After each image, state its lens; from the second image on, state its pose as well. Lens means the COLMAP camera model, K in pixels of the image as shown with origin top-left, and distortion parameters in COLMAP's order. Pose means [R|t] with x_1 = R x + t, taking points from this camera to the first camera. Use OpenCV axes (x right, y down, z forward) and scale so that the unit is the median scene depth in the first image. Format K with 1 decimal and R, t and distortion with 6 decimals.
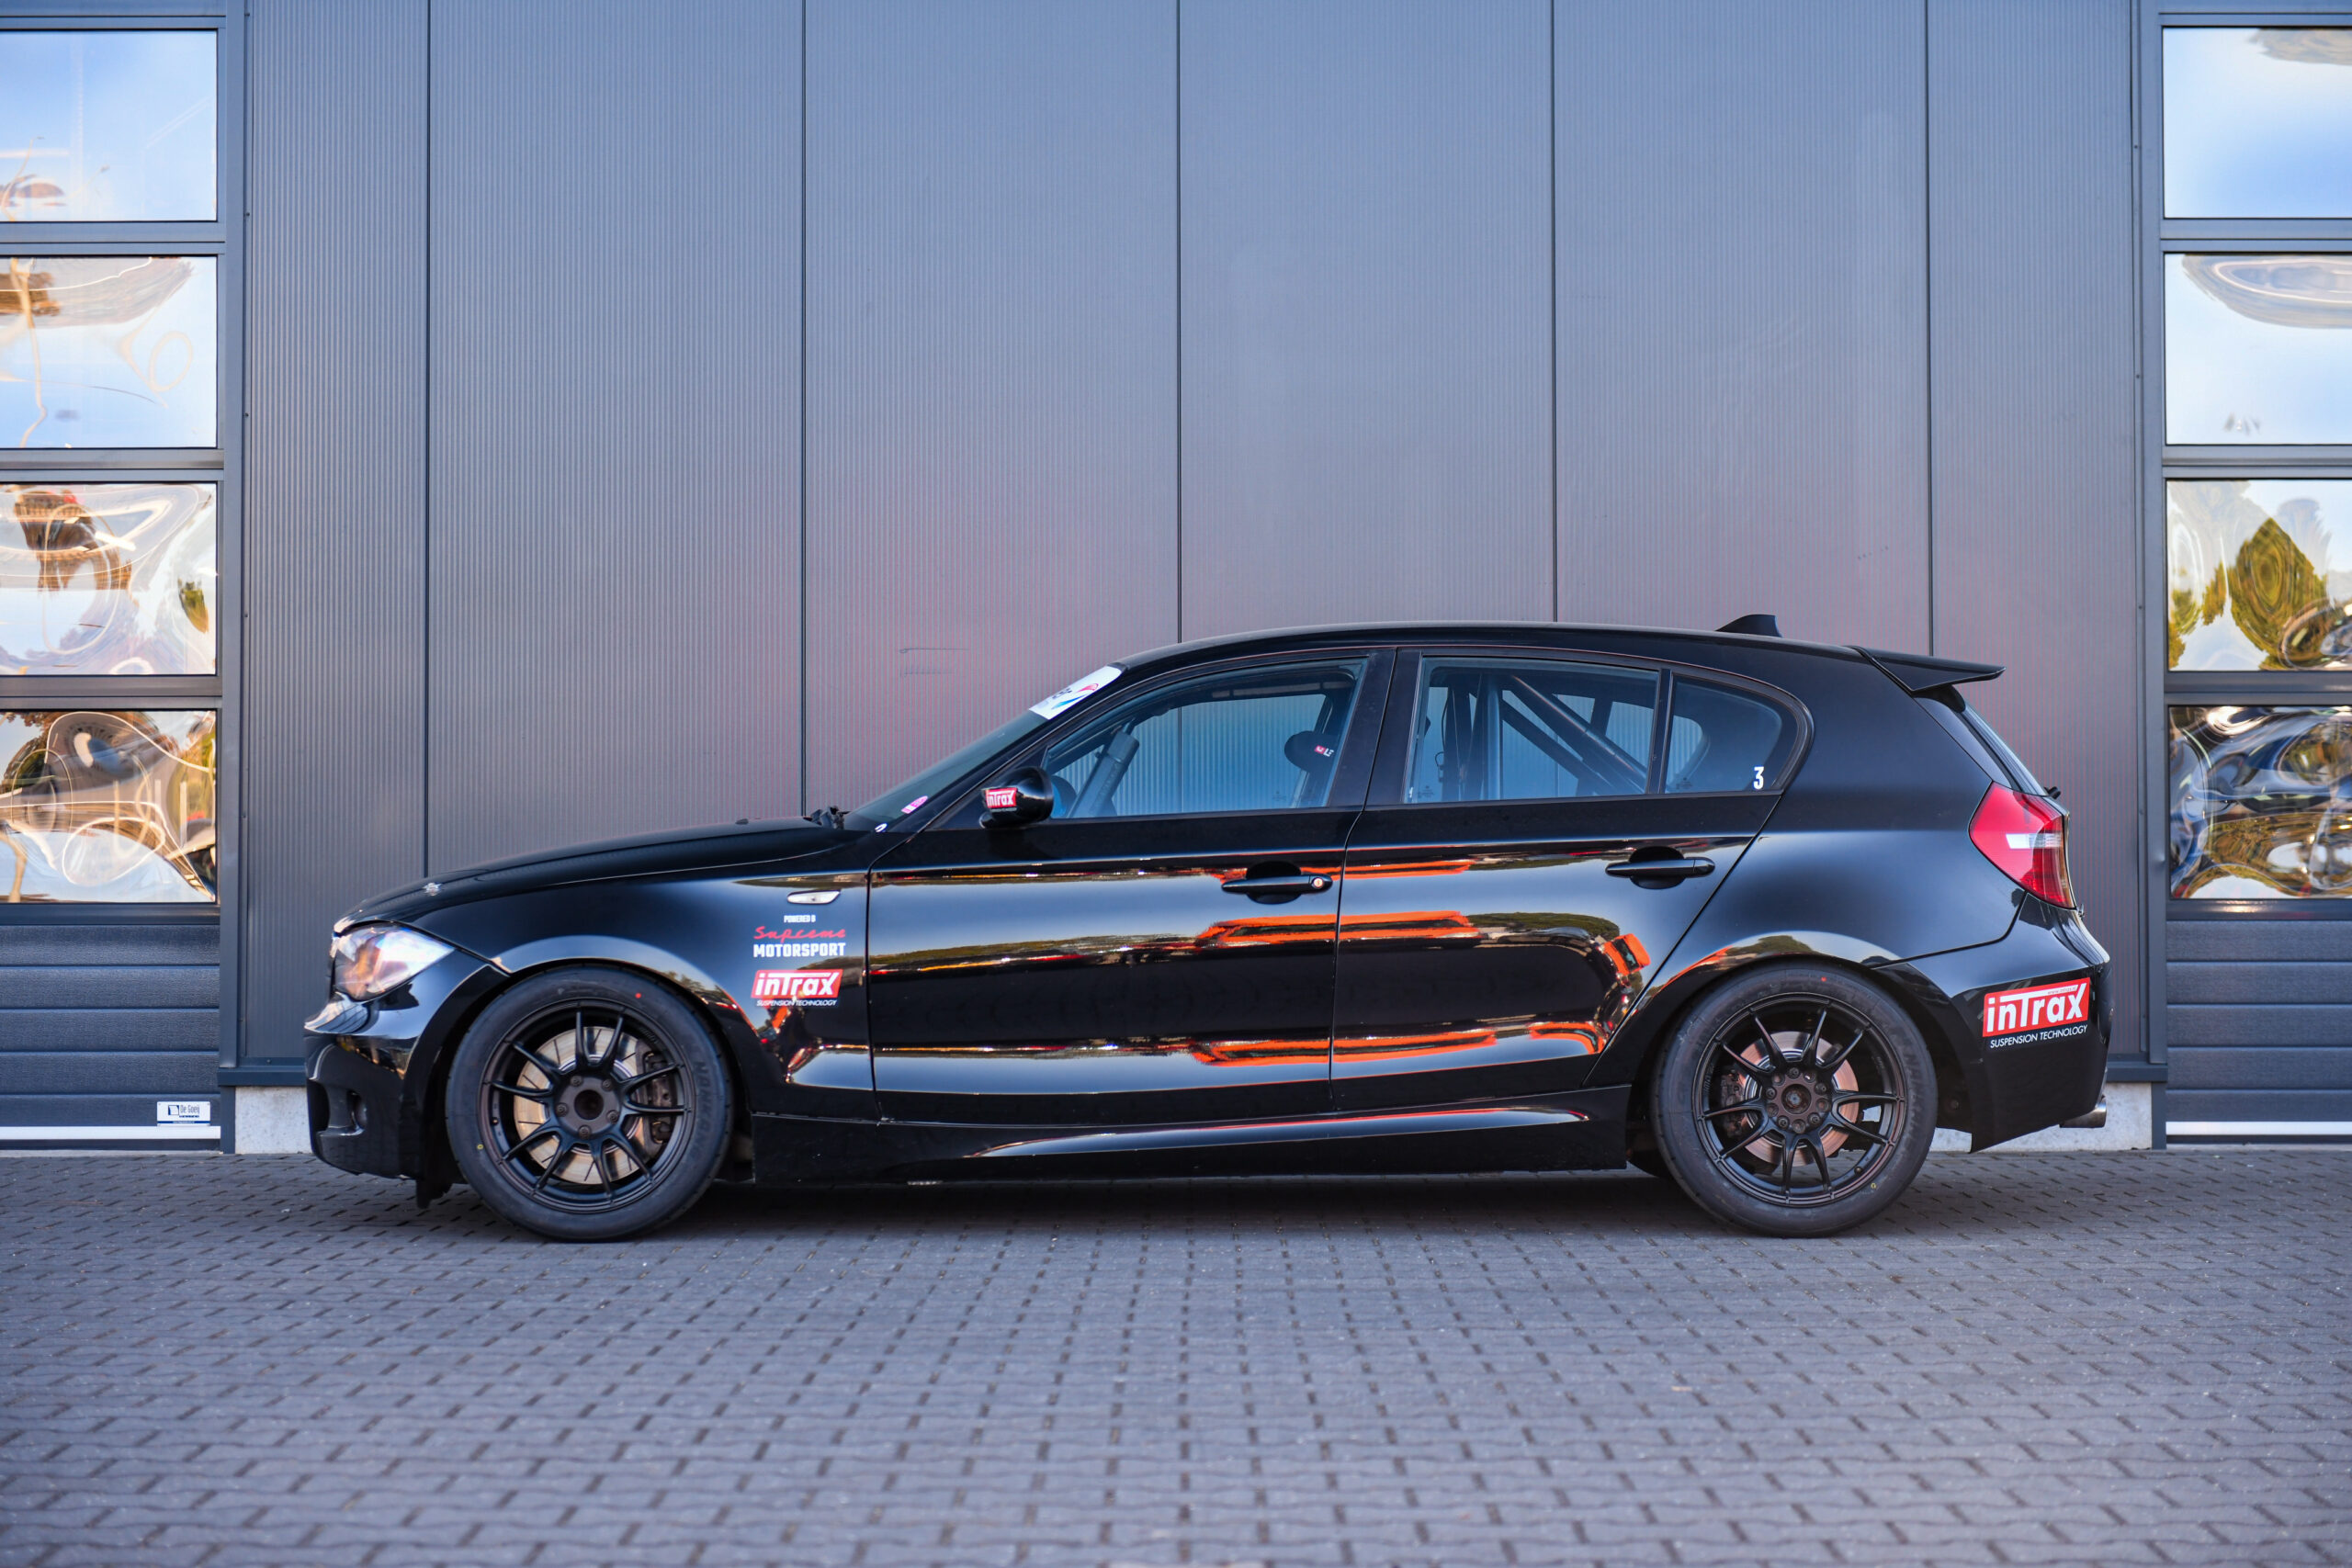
lens RADIAL K [[4535.4, 0, 1176.1], [0, 4535.4, 739.0], [0, 0, 1]] dist [0.033136, -0.018644]
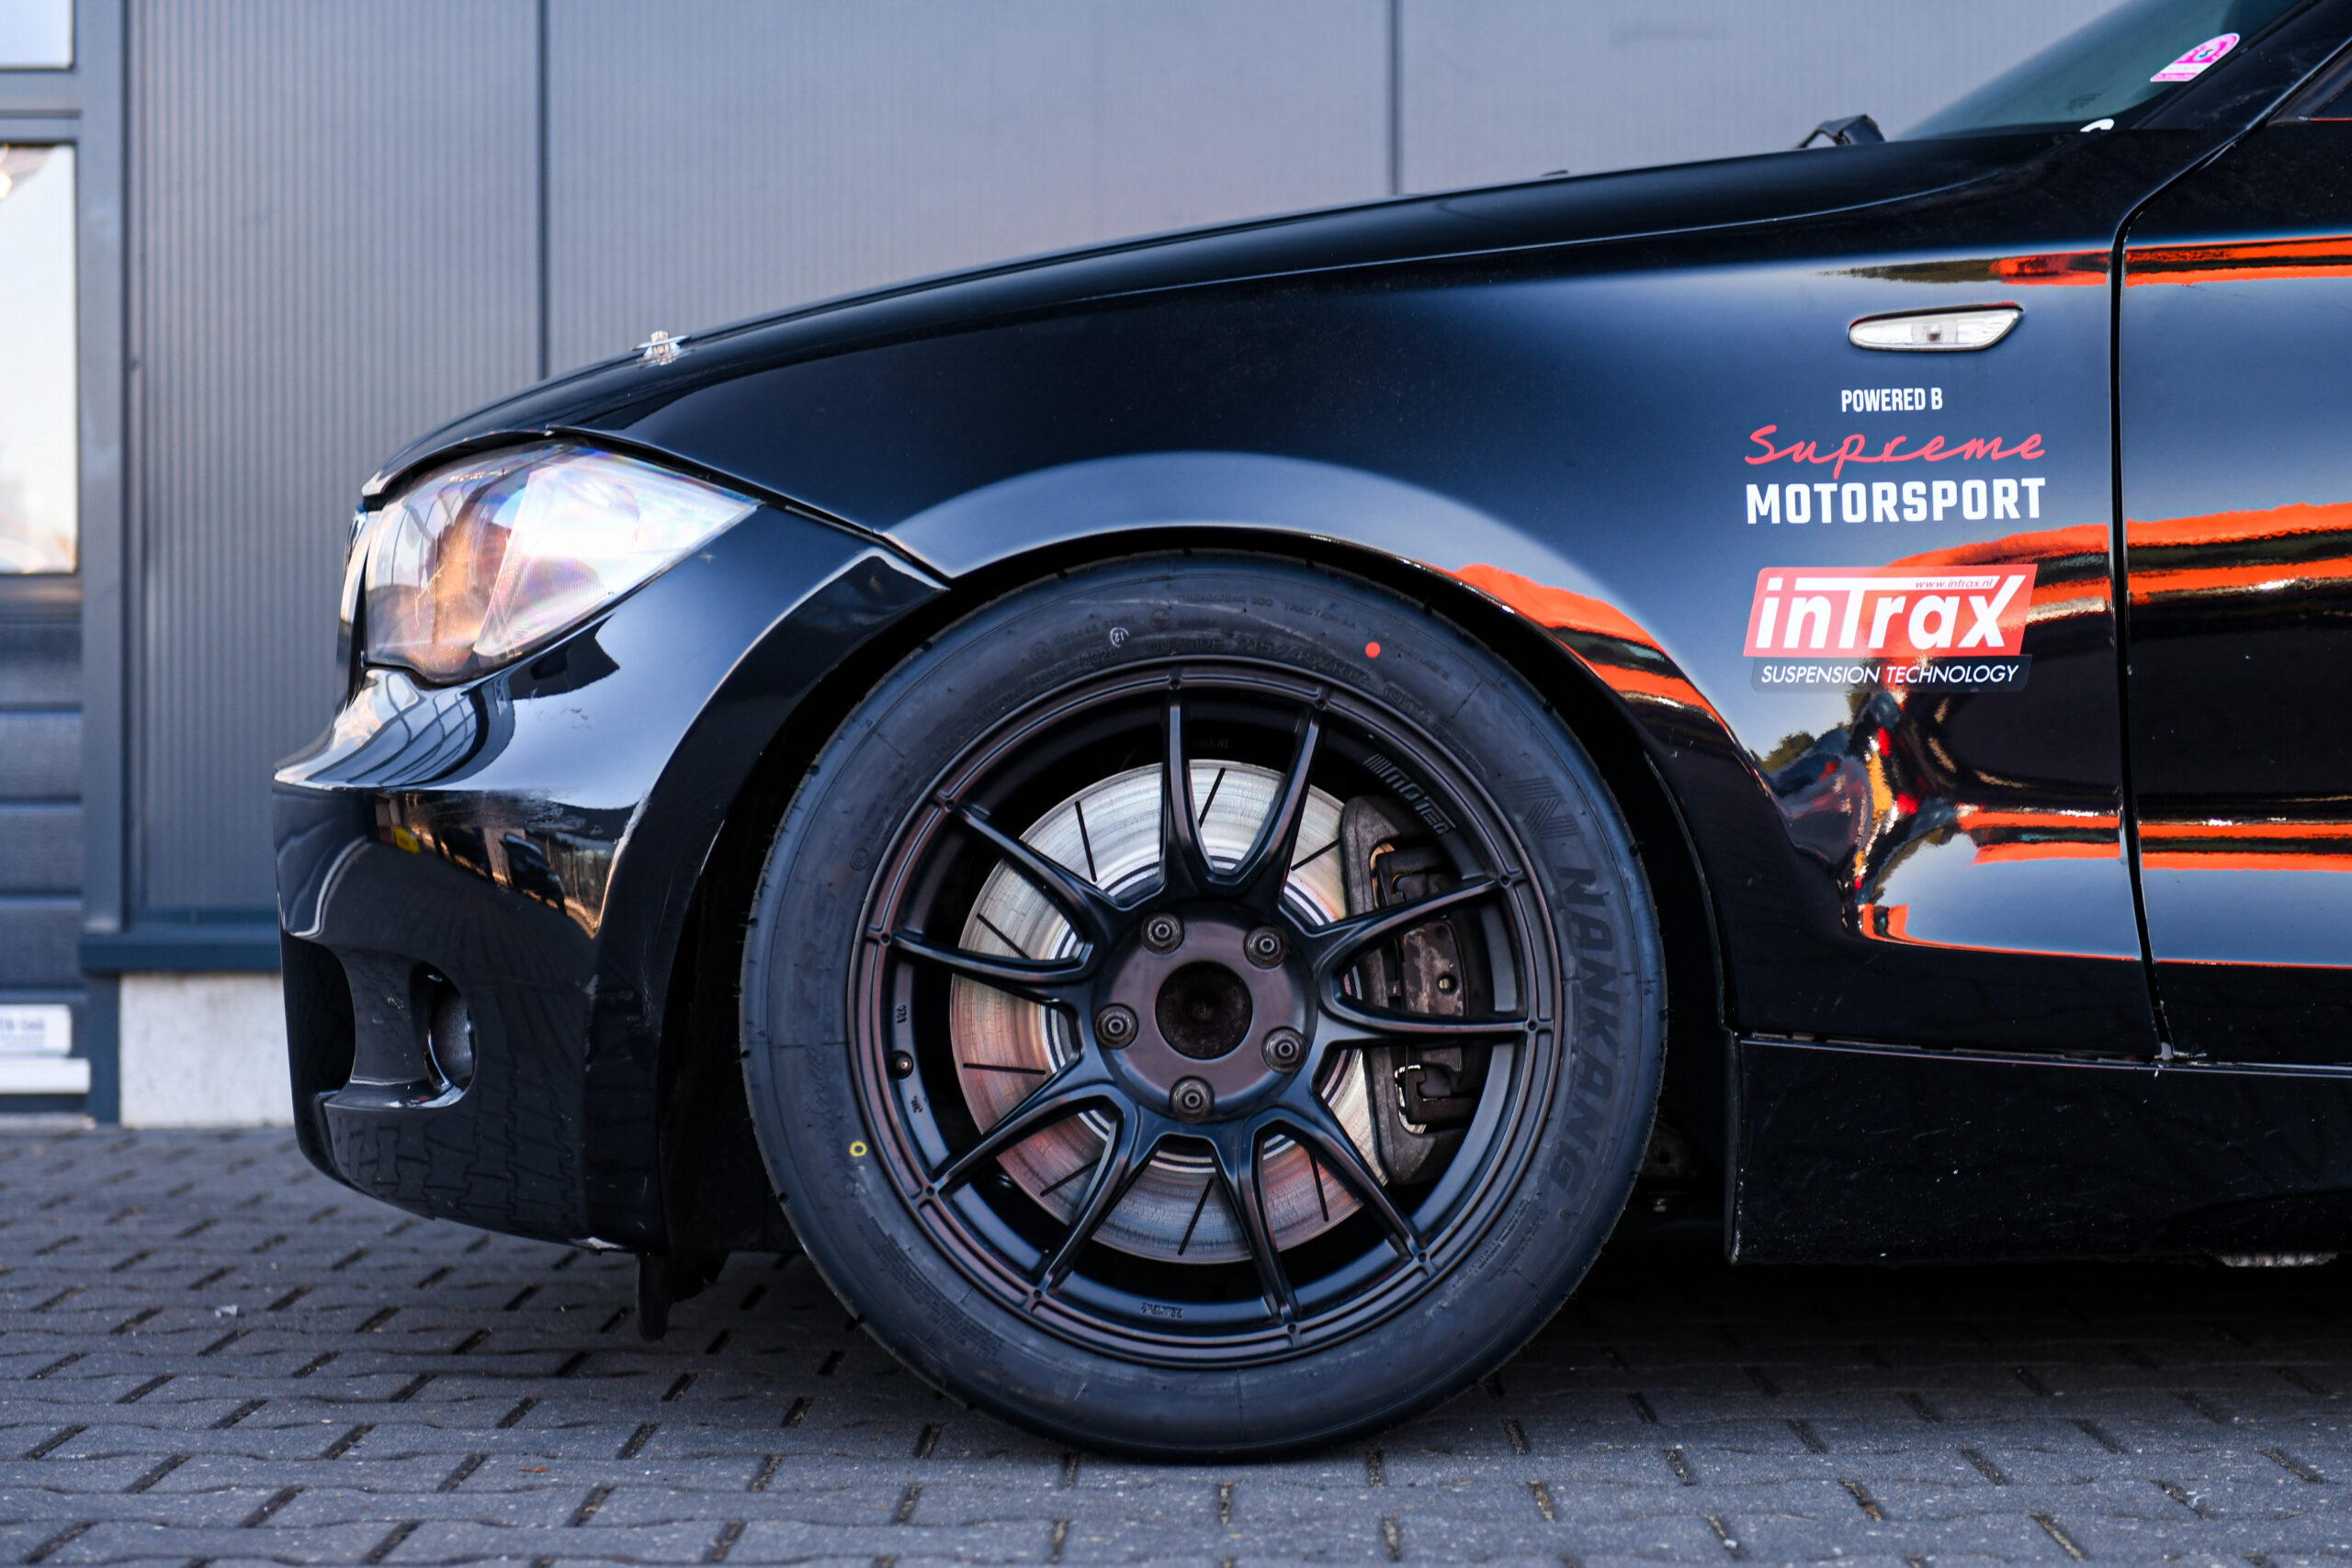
lens RADIAL K [[4884.3, 0, 1176.0], [0, 4884.3, 784.0], [0, 0, 1]] dist [0.028868, -0.183184]
pose [[0.999974, -0.002651, -0.006653, -0.128939], [0.002868, 0.999458, 0.032789, 0.054514], [0.006562, -0.032807, 0.999440, 0.670848]]
